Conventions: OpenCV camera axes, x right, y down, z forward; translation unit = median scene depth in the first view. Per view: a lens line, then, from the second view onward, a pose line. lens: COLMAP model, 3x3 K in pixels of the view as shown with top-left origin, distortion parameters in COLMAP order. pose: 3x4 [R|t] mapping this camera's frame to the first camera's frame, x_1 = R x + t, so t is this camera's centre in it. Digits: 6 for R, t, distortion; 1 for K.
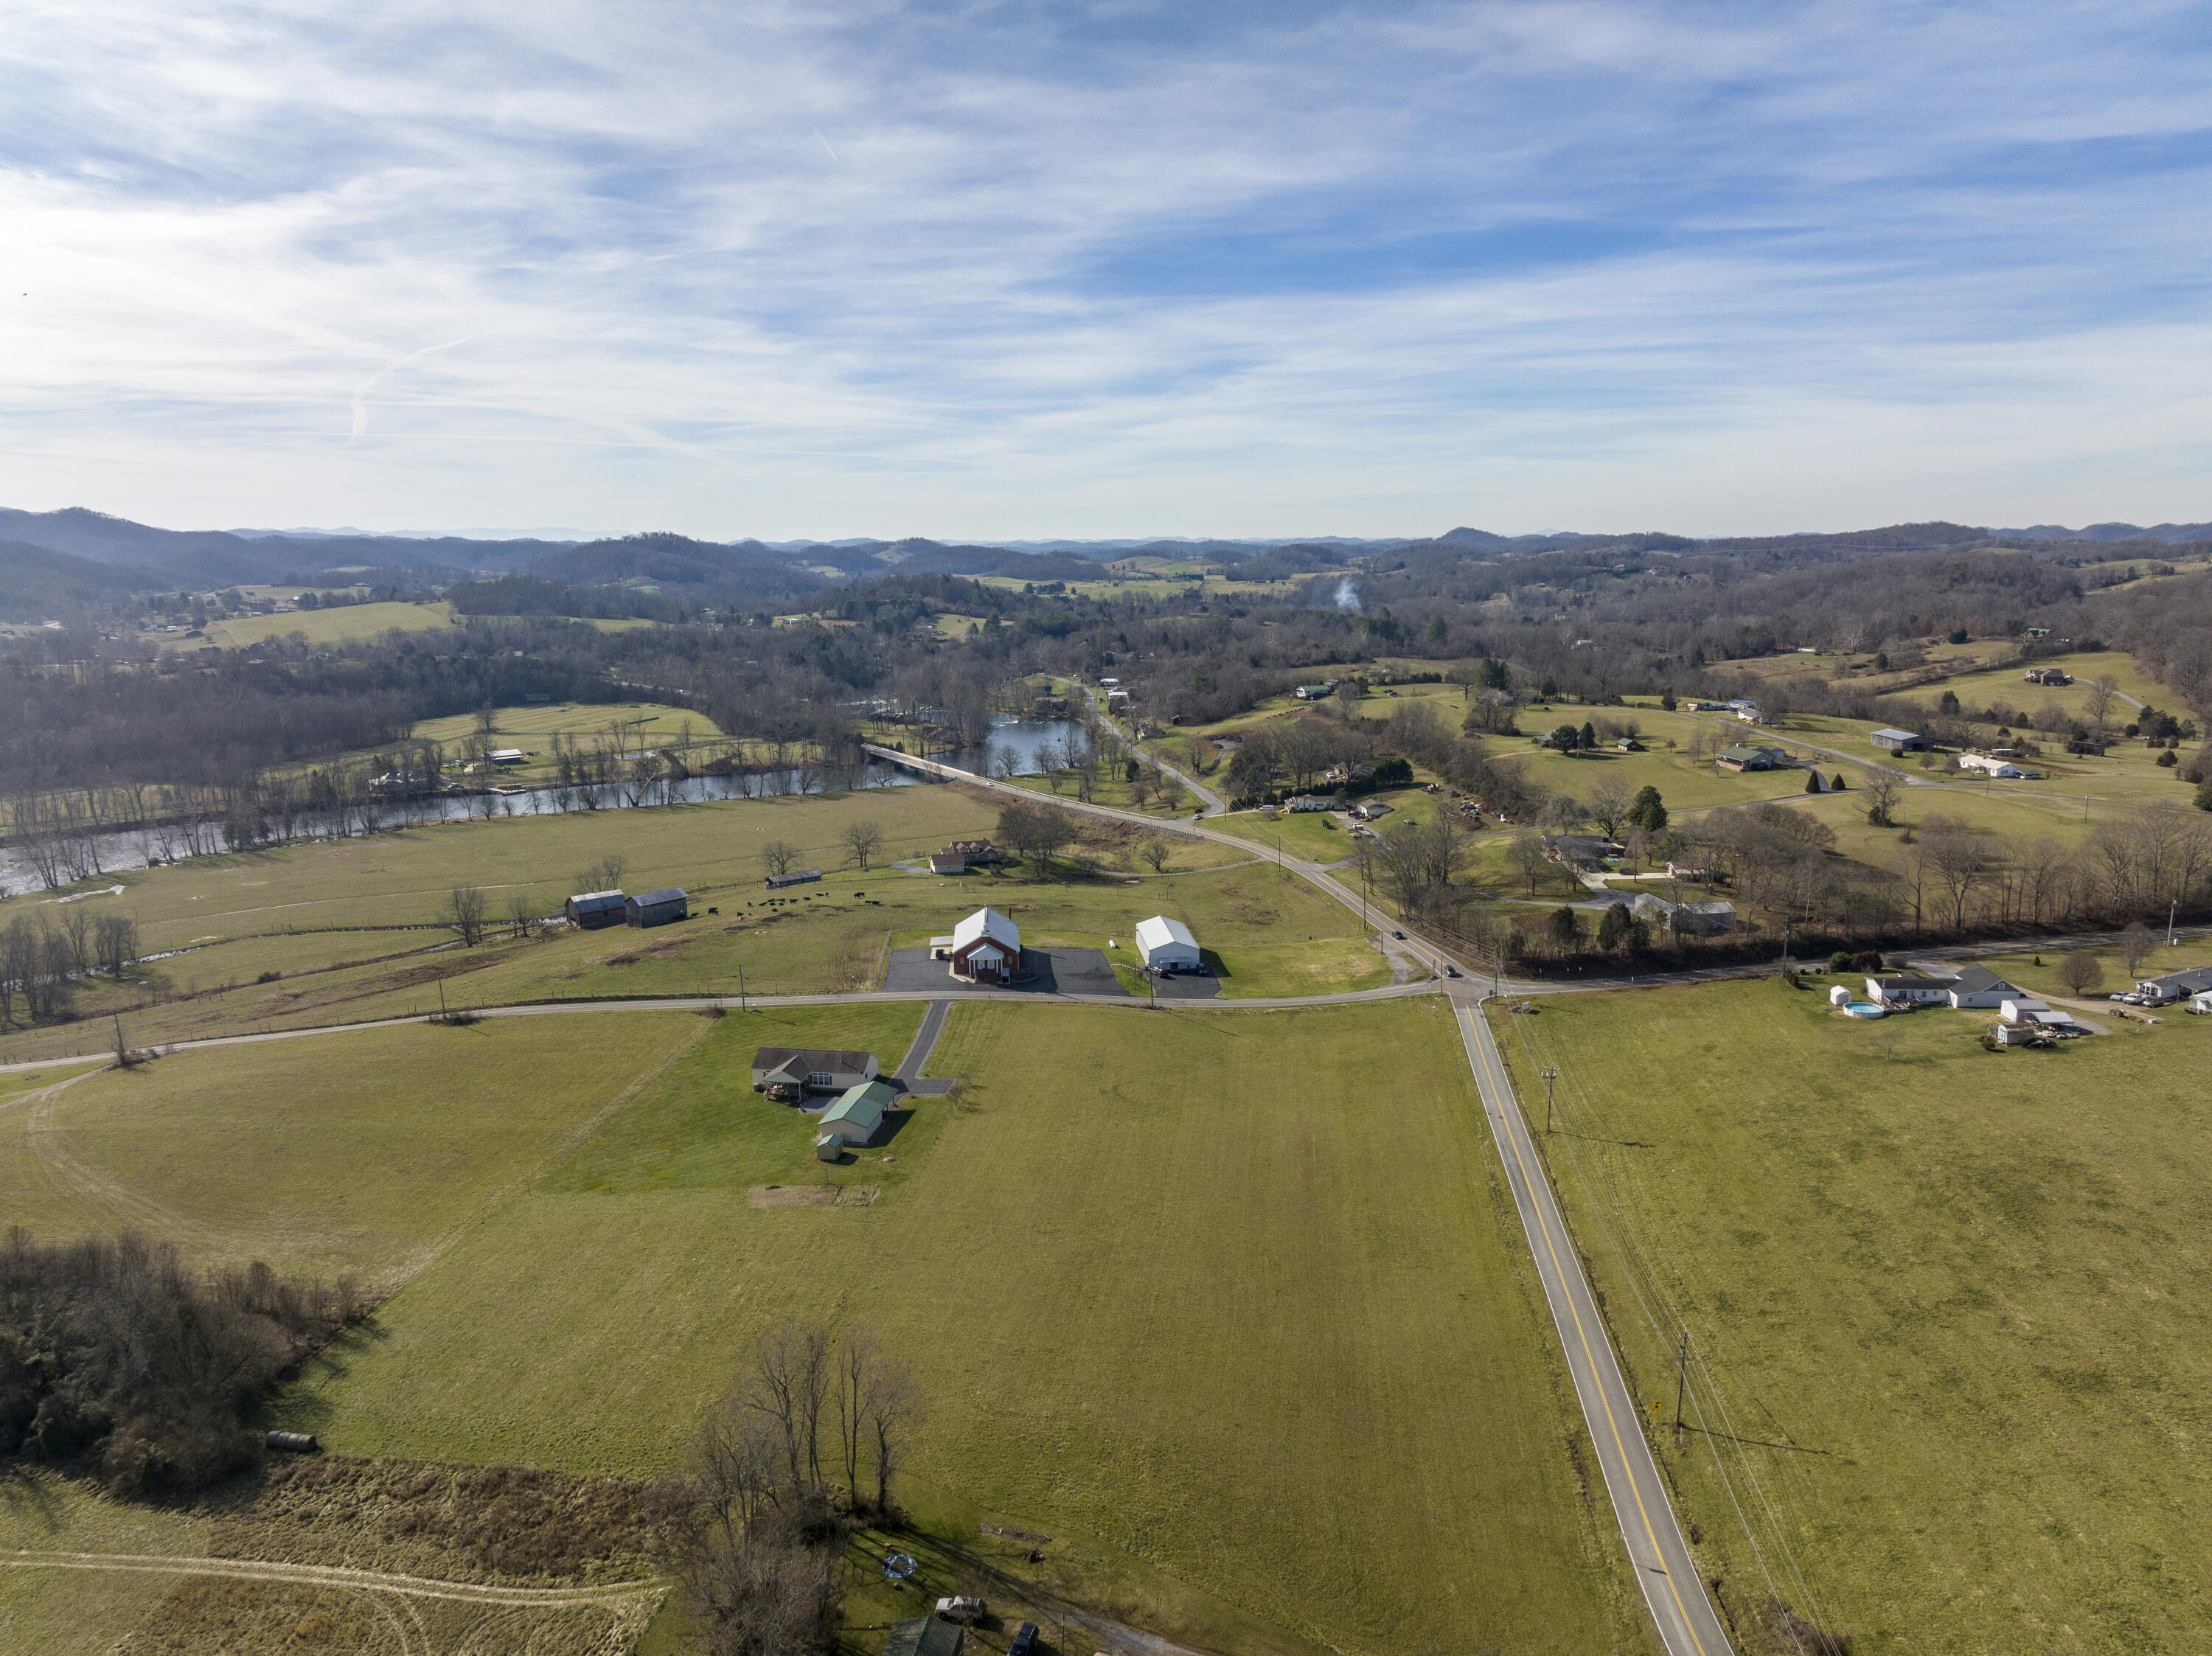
lens RADIAL K [[1565.4, 0, 1126.4], [0, 1565.4, 794.2], [0, 0, 1]] dist [-0.051773, 0.030230]
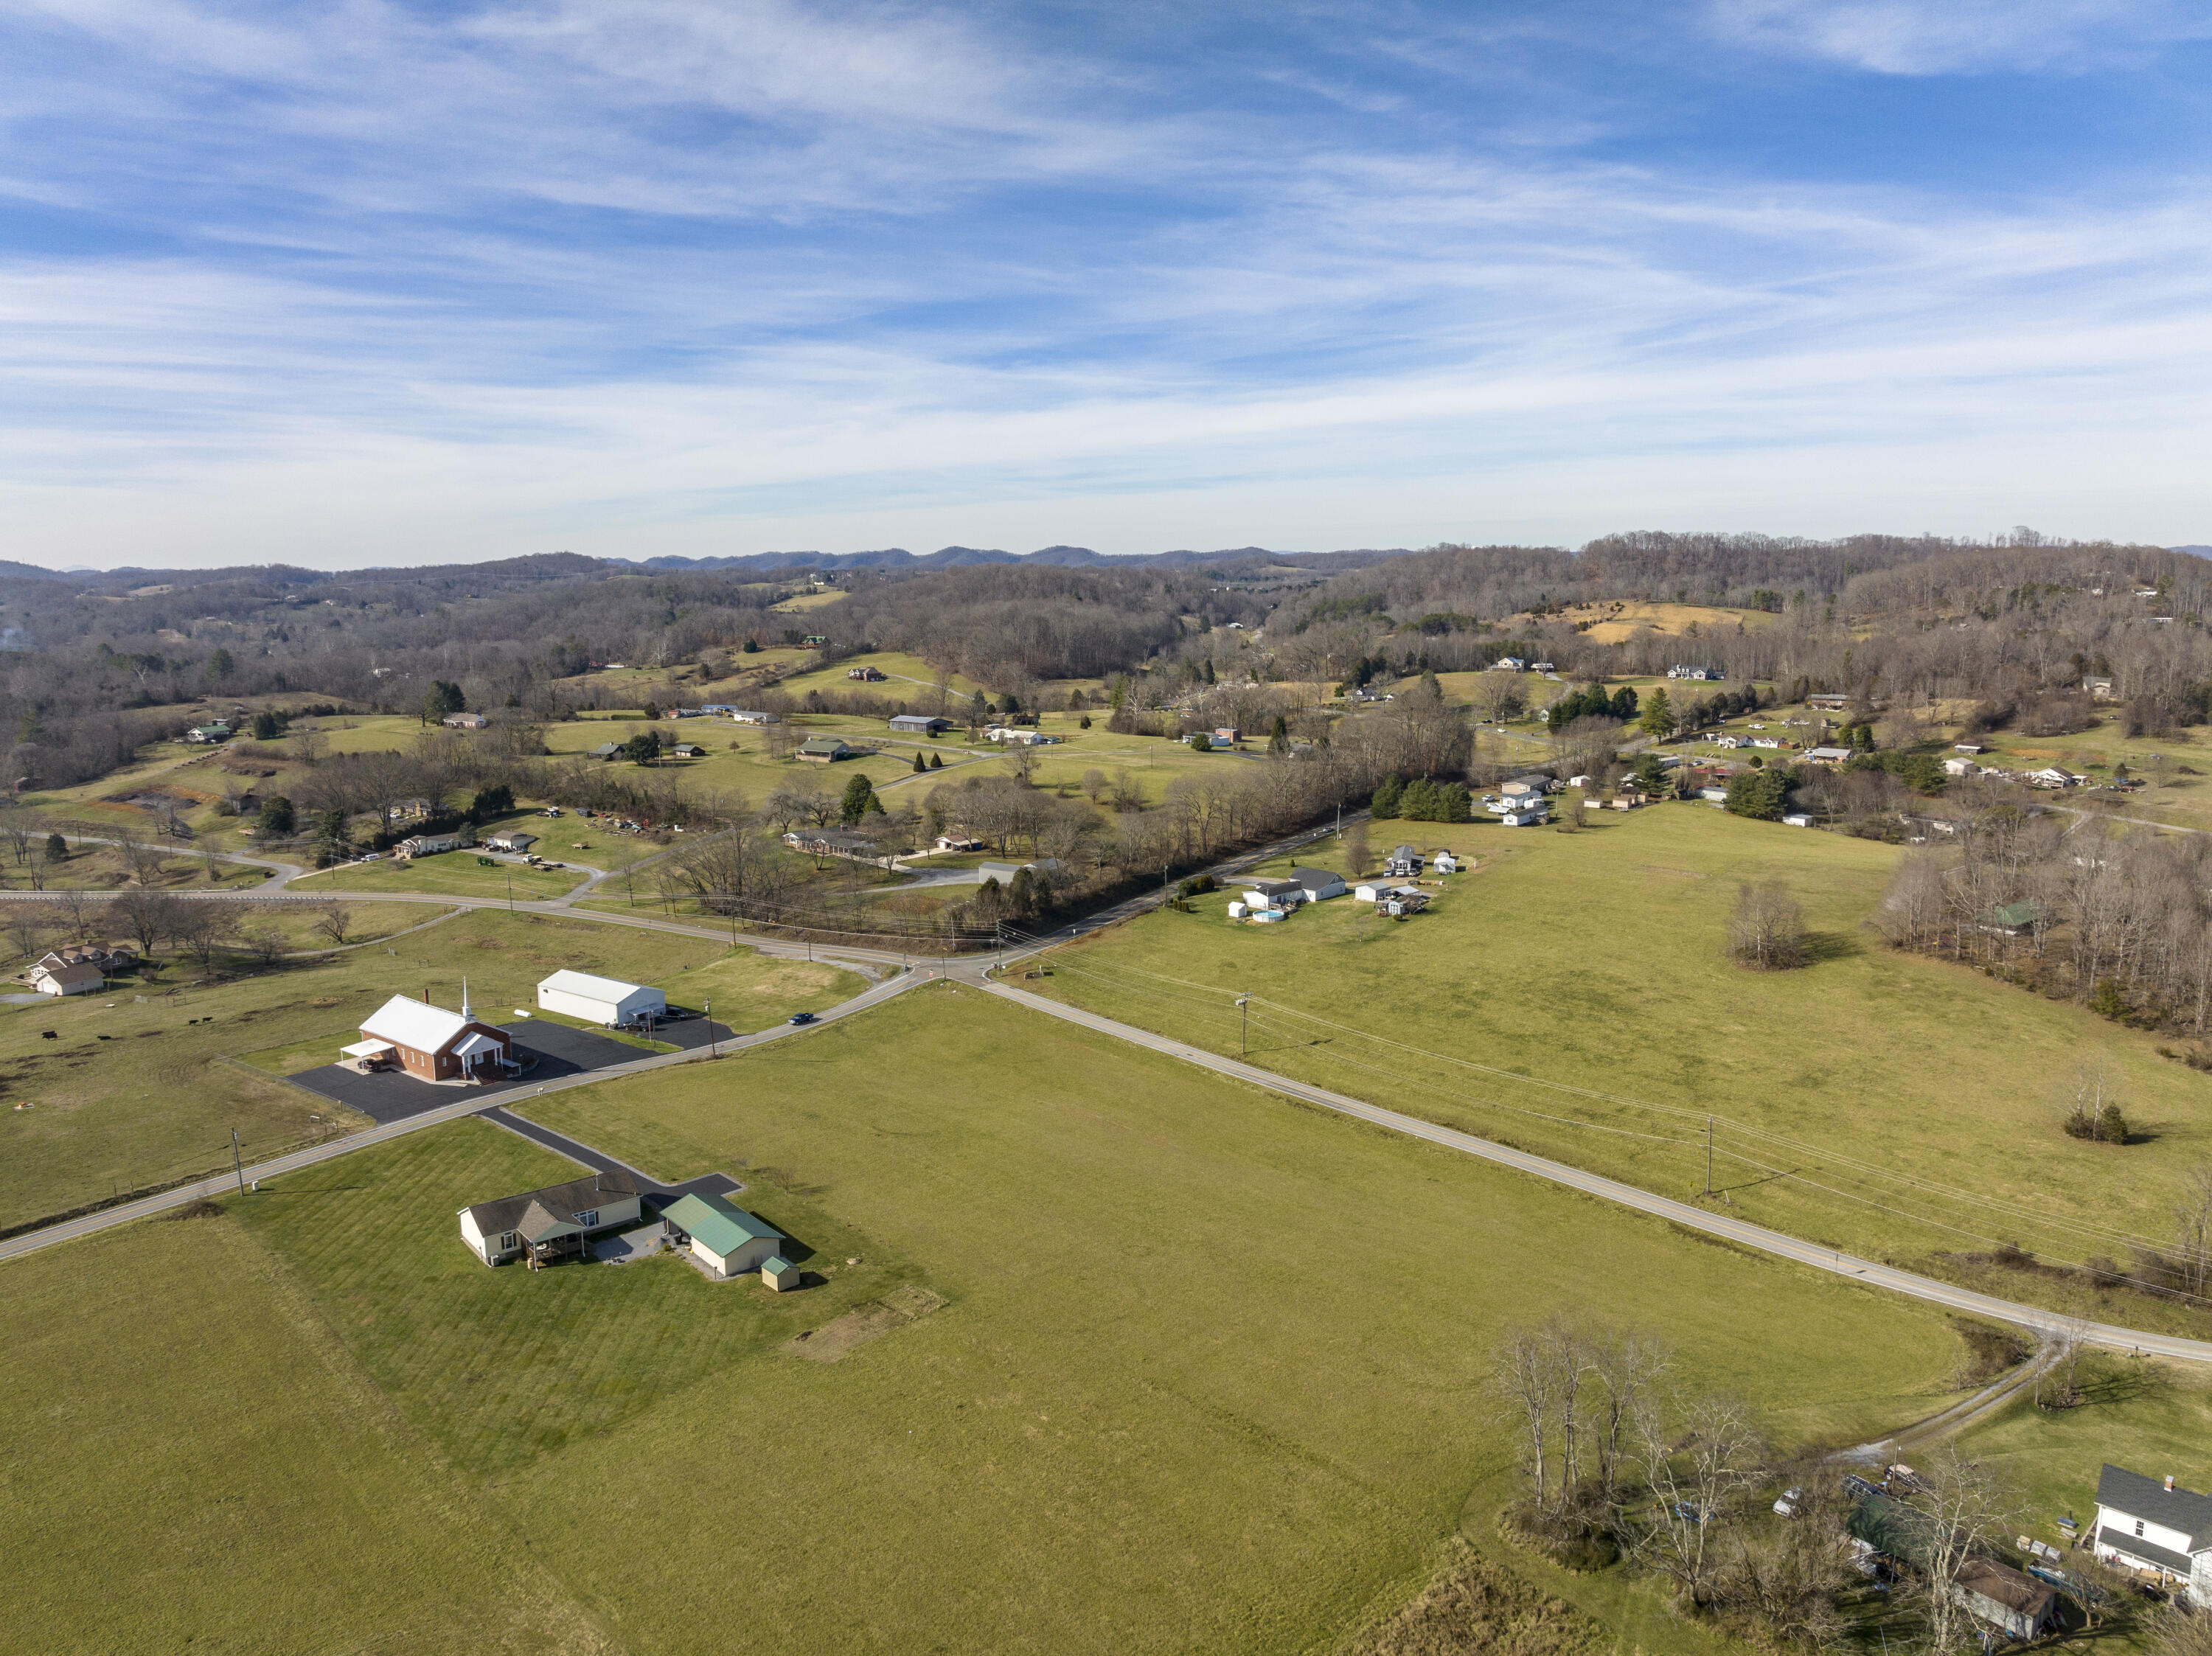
lens RADIAL K [[1536.5, 0, 1098.9], [0, 1536.5, 909.2], [0, 0, 1]] dist [-0.036003, 0.006933]
pose [[0.656198, -0.158302, 0.737797, -0.315632], [0.119621, 0.987207, 0.105424, -0.004045], [-0.745047, 0.019077, 0.666739, 0.199828]]
